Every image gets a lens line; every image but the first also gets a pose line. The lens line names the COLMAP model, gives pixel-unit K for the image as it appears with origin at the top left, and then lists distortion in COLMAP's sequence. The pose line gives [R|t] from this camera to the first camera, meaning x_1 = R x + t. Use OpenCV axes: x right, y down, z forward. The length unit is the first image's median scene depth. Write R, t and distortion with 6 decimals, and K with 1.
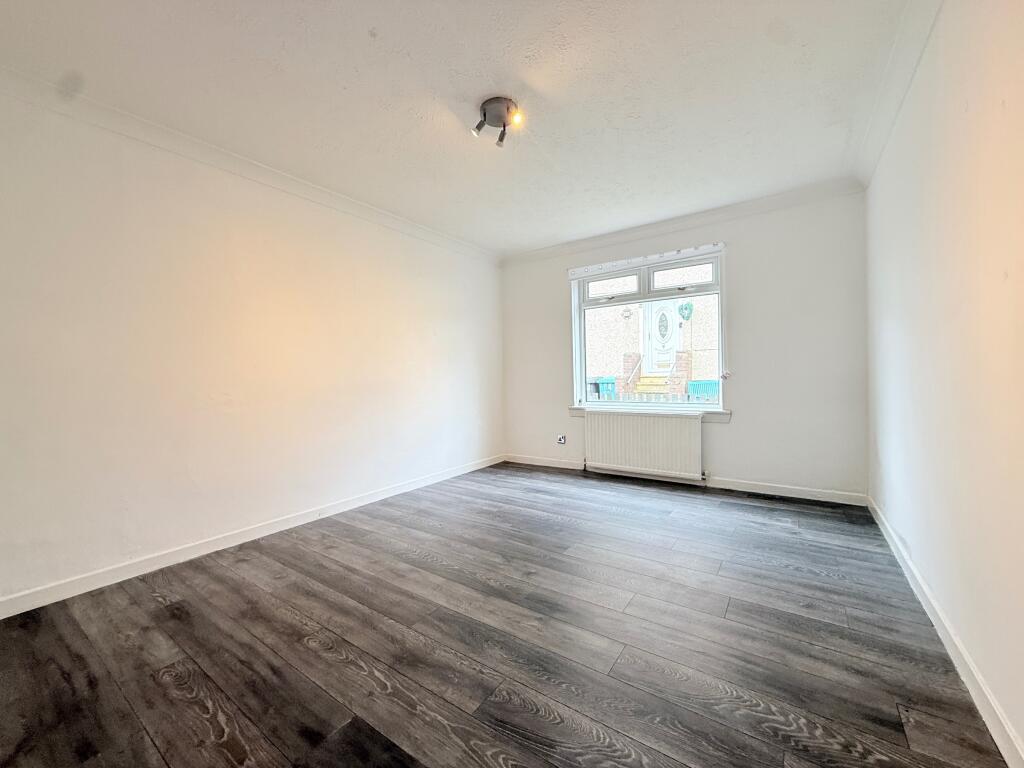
lens RADIAL K [[405.5, 0, 509.4], [0, 405.5, 384.1], [0, 0, 1]] dist [-0.001561, -0.000059]
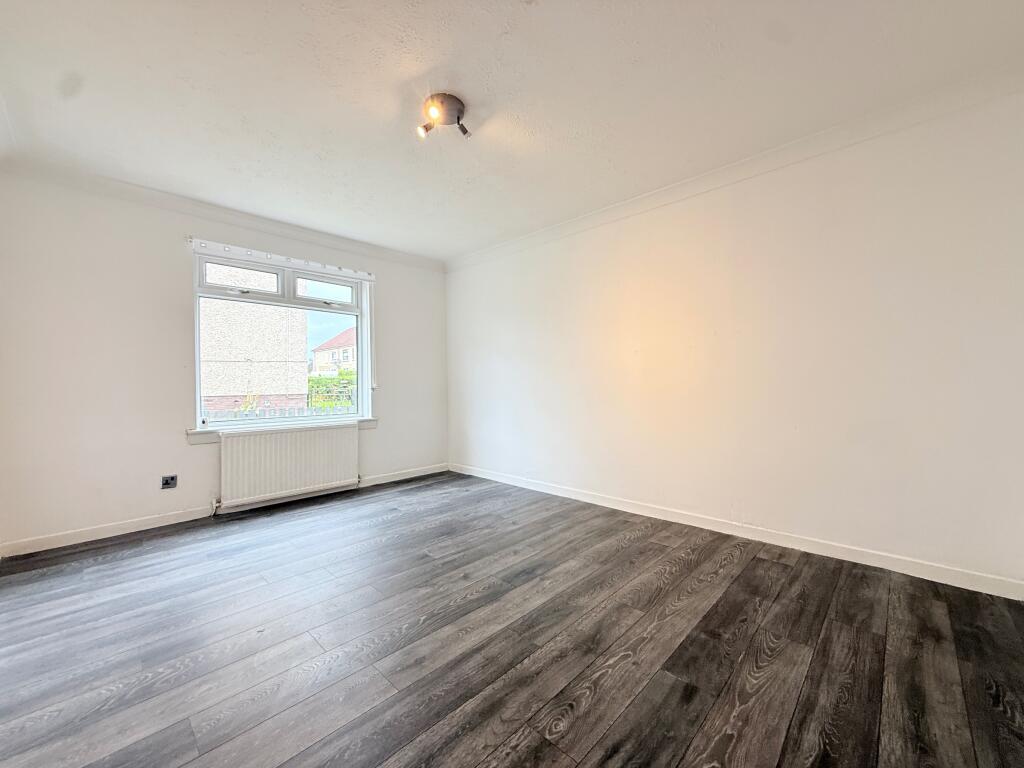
lens RADIAL K [[405.5, 0, 509.4], [0, 405.5, 384.1], [0, 0, 1]] dist [-0.001561, -0.000059]
pose [[0.162184, 0.018280, 0.986591, -0.649715], [0.025310, 0.999422, -0.022679, 0.006251], [-0.986436, 0.028649, 0.161628, 0.490201]]
